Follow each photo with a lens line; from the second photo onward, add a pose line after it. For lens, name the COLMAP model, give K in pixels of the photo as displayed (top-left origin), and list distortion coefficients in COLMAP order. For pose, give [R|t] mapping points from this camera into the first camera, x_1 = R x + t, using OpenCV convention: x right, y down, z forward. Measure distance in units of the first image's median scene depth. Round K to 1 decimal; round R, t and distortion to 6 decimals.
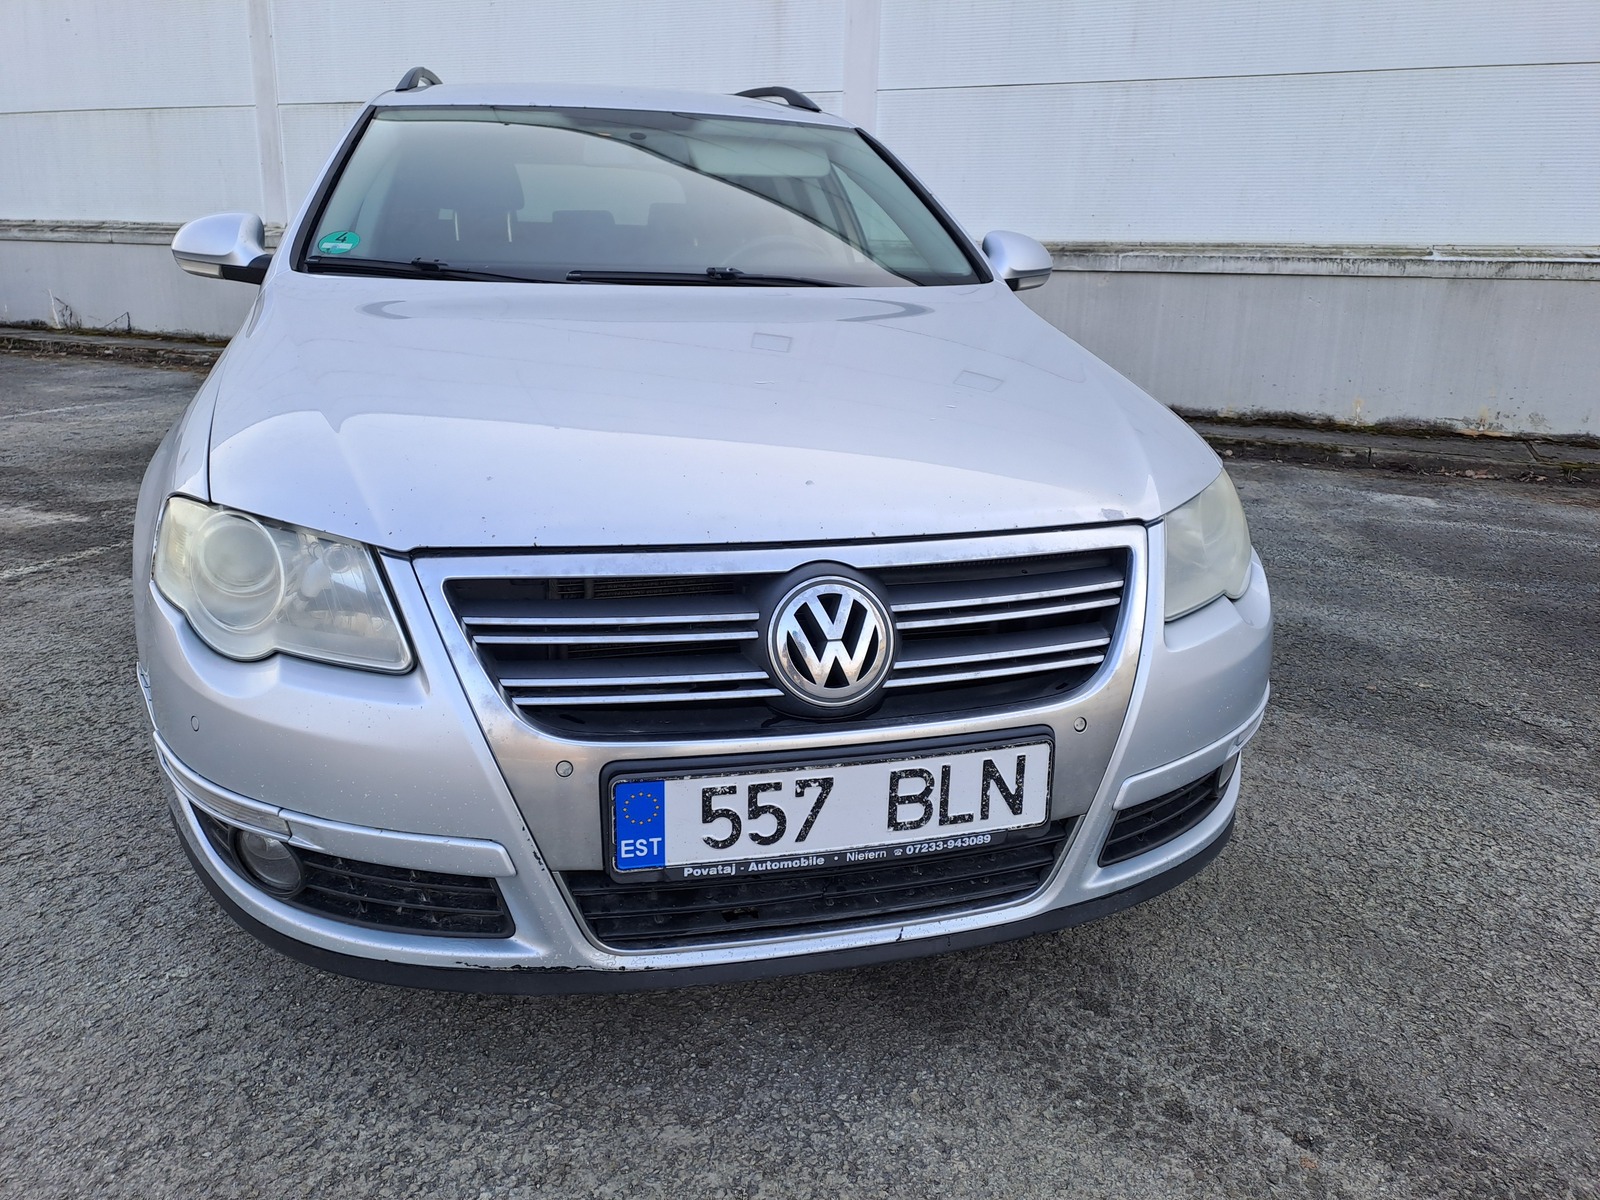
lens RADIAL K [[1181.7, 0, 822.3], [0, 1181.7, 599.4], [0, 0, 1]] dist [0.056164, -0.044199]
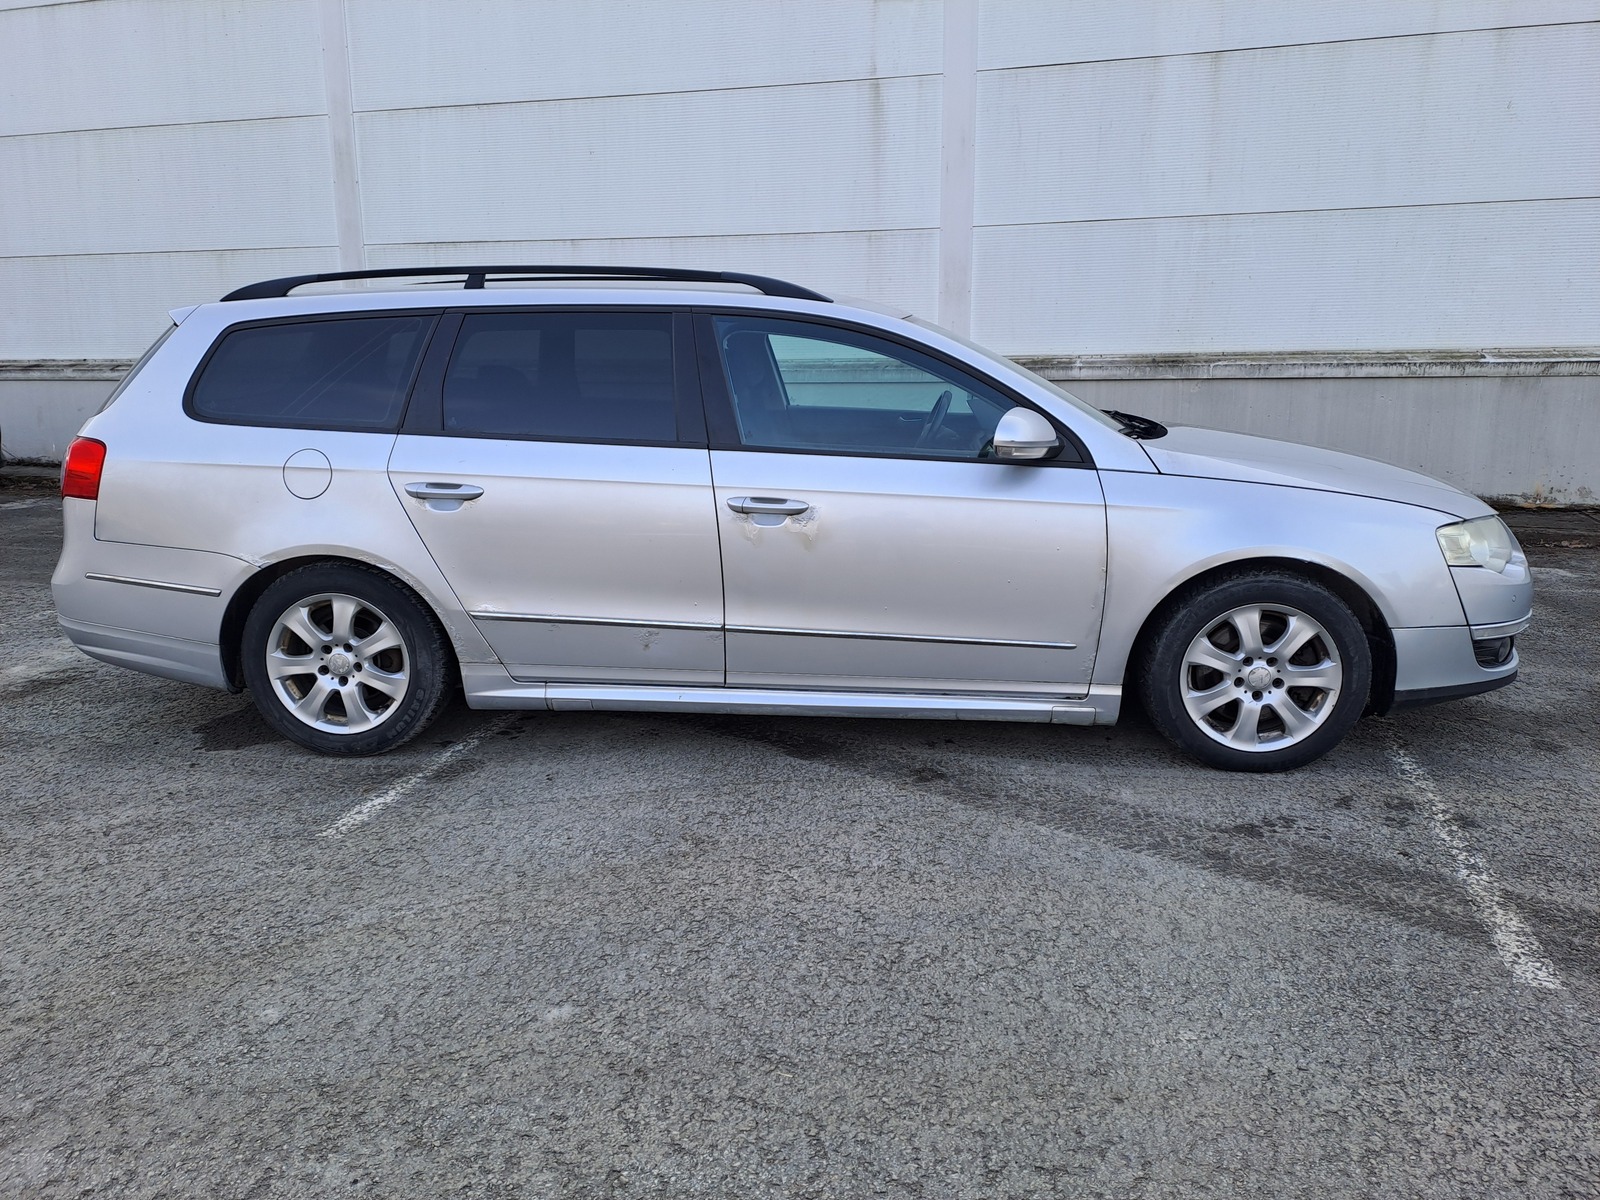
lens RADIAL K [[1172.0, 0, 816.6], [0, 1172.0, 597.1], [0, 0, 1]] dist [0.071991, -0.061061]
pose [[0.991560, -0.060308, 0.114770, -0.325567], [0.067431, 0.995965, -0.059218, -0.033327], [-0.110736, 0.066457, 0.991625, -0.077529]]
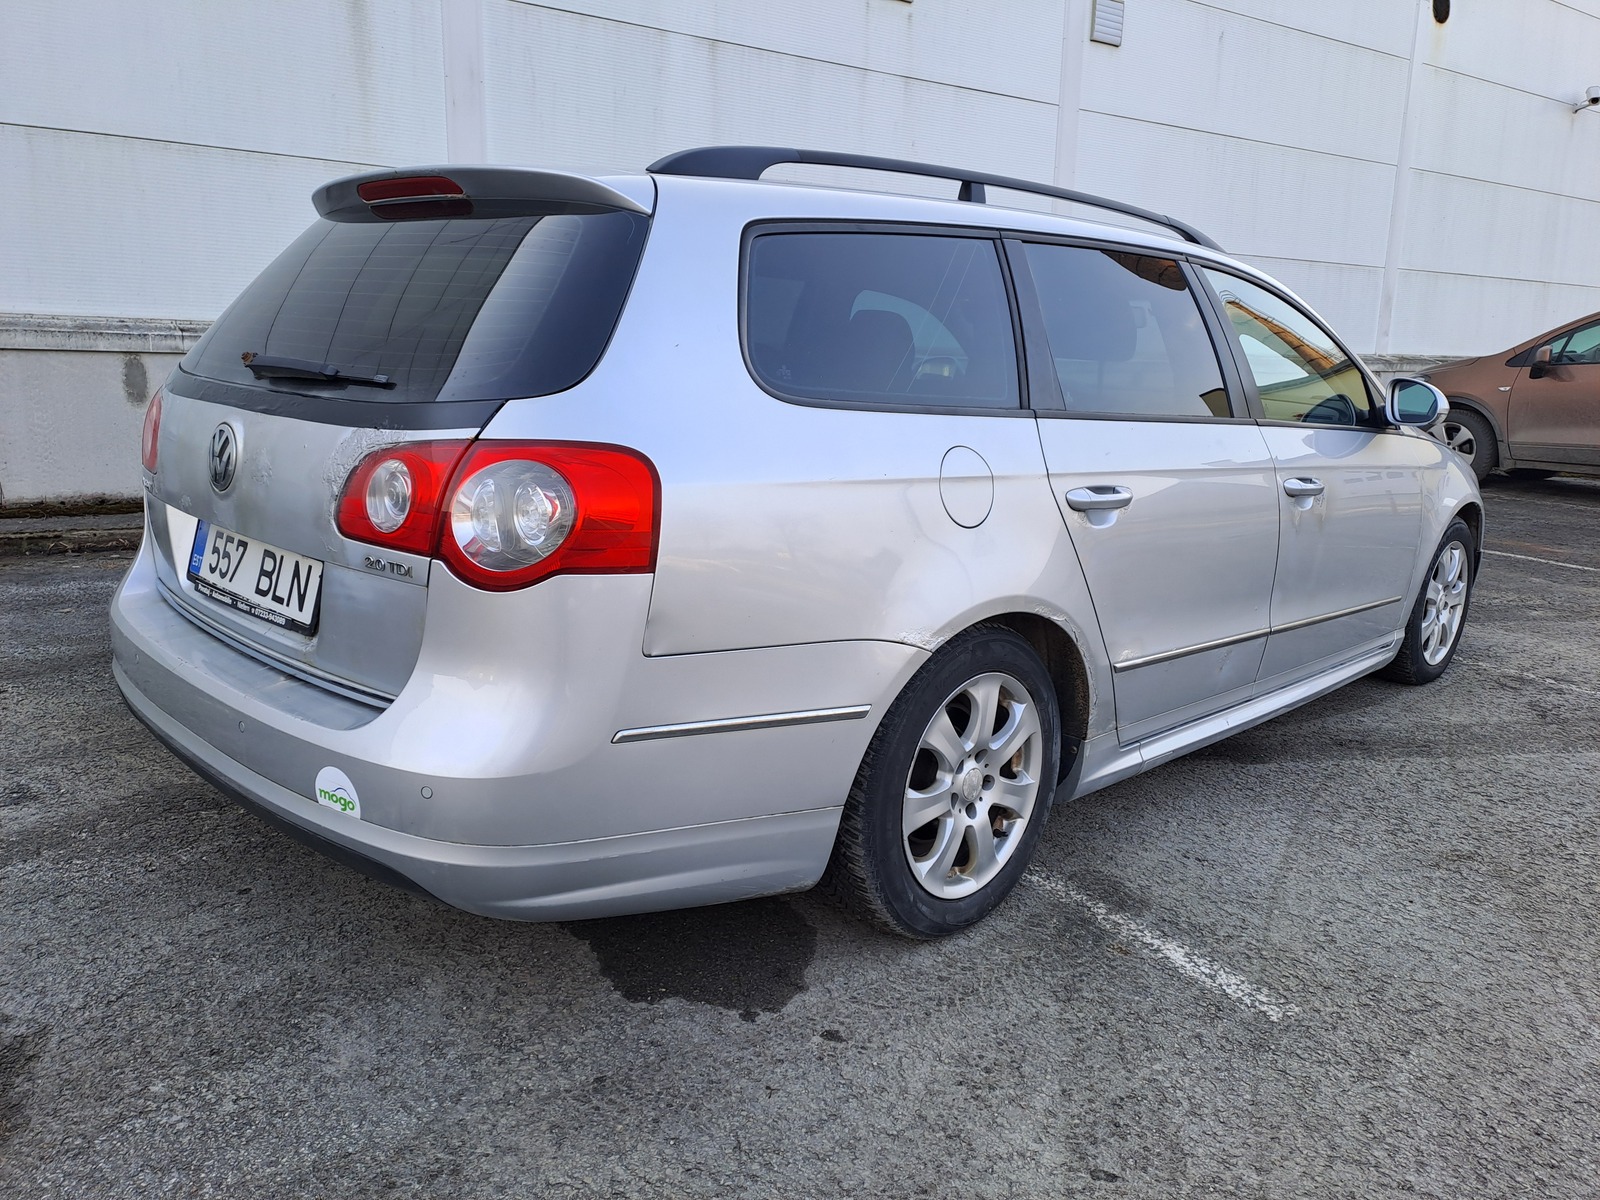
lens RADIAL K [[1172.0, 0, 816.6], [0, 1172.0, 597.1], [0, 0, 1]] dist [0.071991, -0.061061]
pose [[0.540113, -0.182529, 0.821560, -0.853378], [0.213108, 0.974044, 0.076304, -0.156321], [-0.814164, 0.133868, 0.564992, 0.391640]]
